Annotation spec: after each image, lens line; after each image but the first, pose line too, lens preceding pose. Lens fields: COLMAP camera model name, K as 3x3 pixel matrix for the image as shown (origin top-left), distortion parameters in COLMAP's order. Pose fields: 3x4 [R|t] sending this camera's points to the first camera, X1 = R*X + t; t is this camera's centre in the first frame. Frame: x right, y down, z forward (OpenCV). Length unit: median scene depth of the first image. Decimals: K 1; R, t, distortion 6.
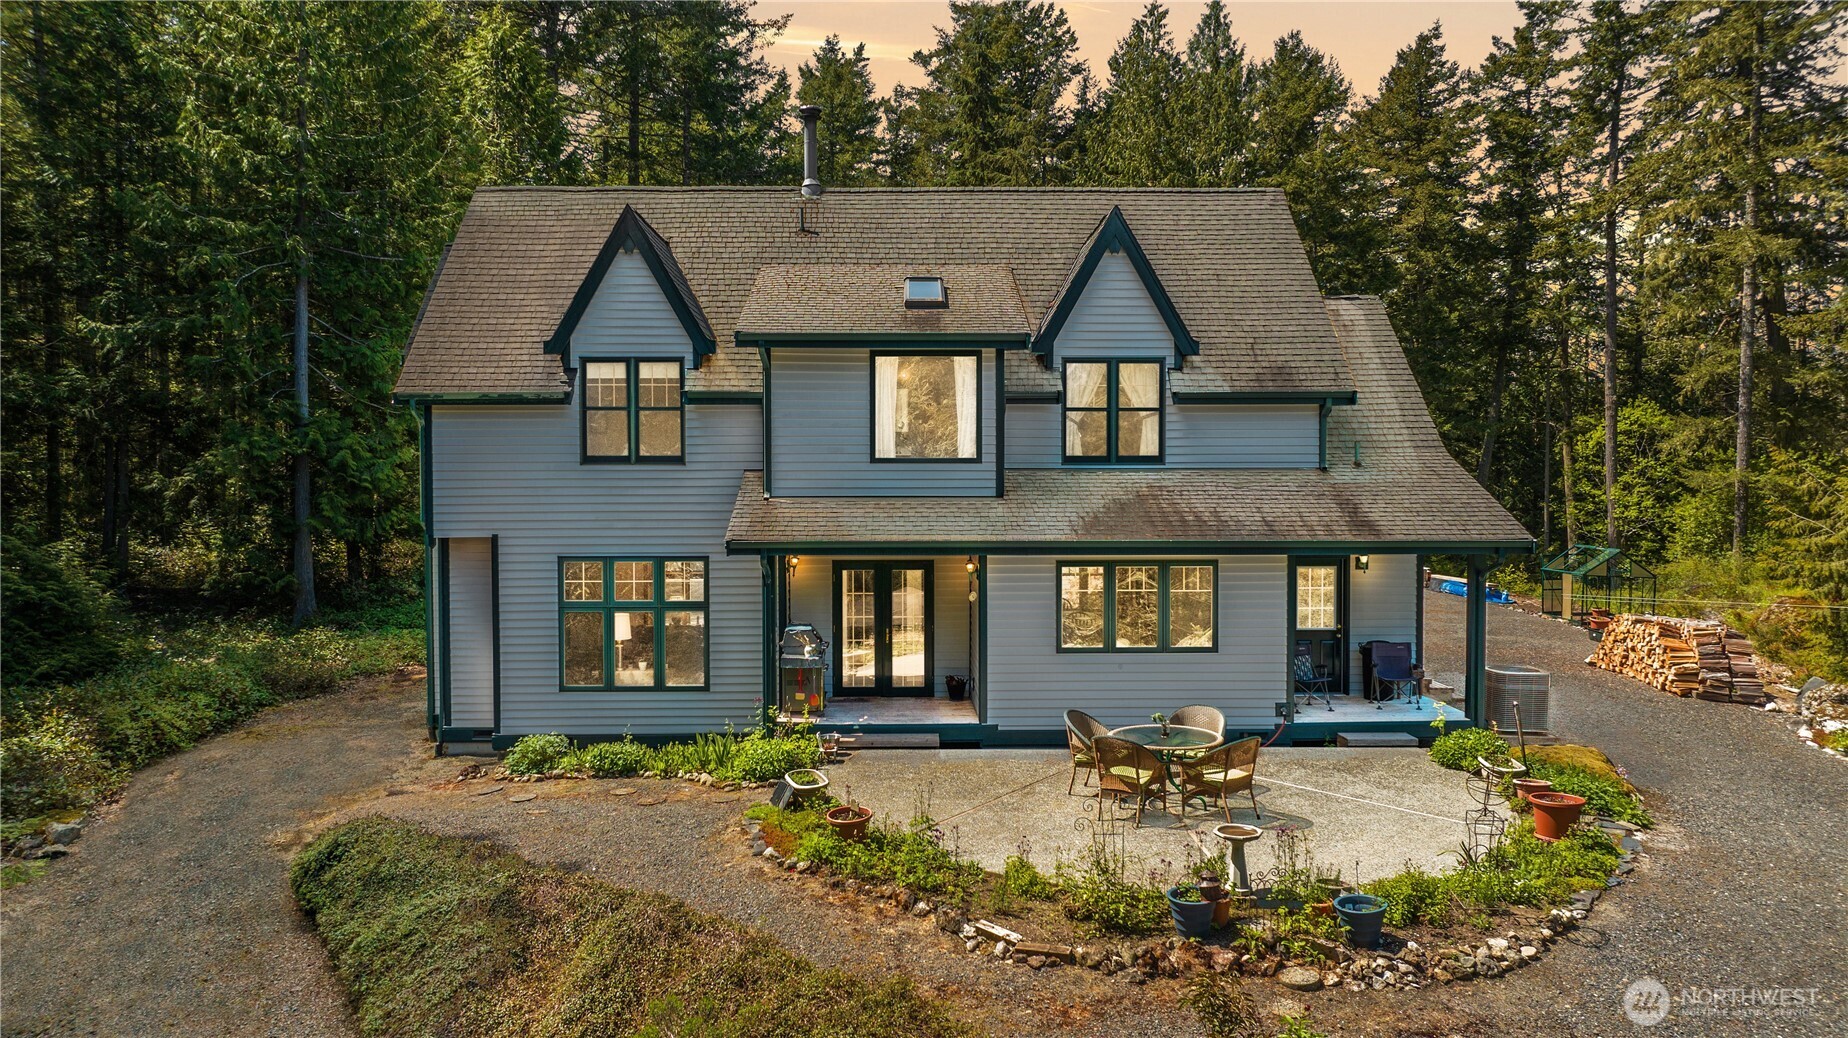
lens RADIAL K [[1265.8, 0, 924.5], [0, 1265.8, 529.9], [0, 0, 1]] dist [-0.009358, -0.001277]
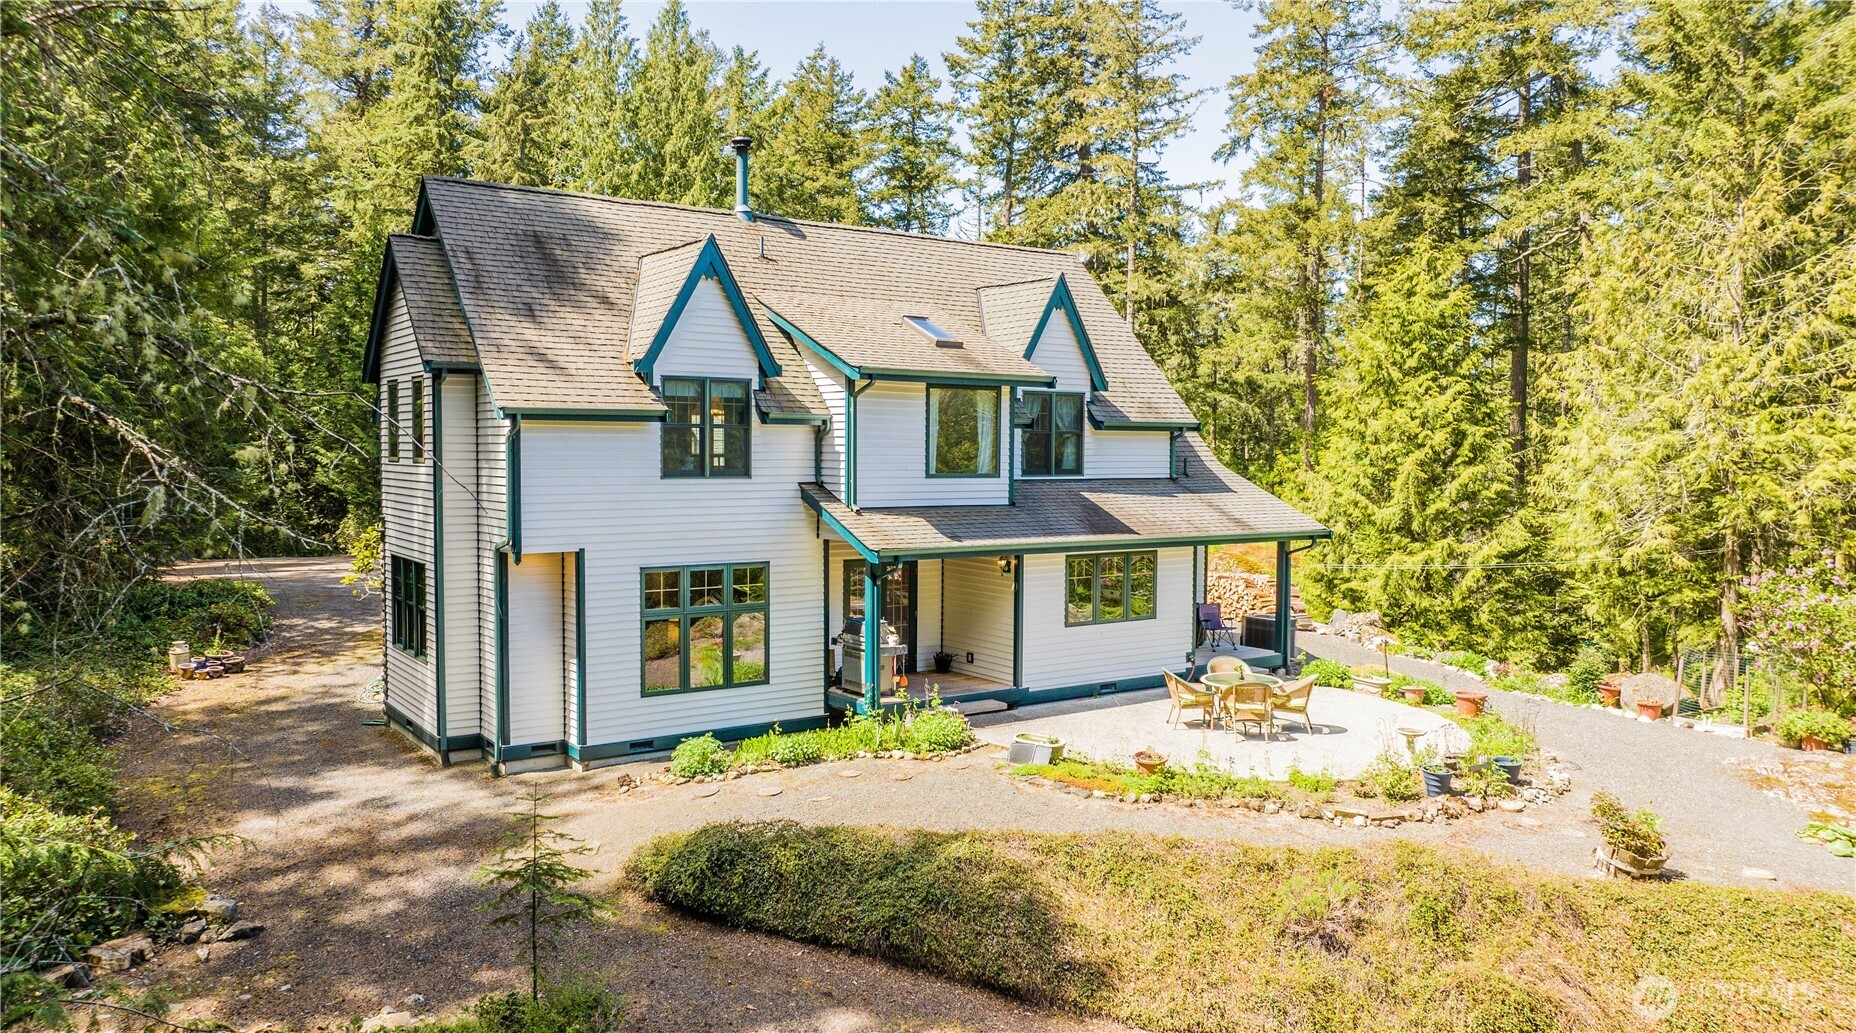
lens RADIAL K [[1271.3, 0, 925.3], [0, 1271.3, 509.3], [0, 0, 1]] dist [-0.009358, -0.001277]
pose [[0.842181, -0.019585, 0.538840, -0.663711], [0.012129, 0.999775, 0.017381, -0.043125], [-0.539059, -0.008102, 0.842229, -0.003112]]
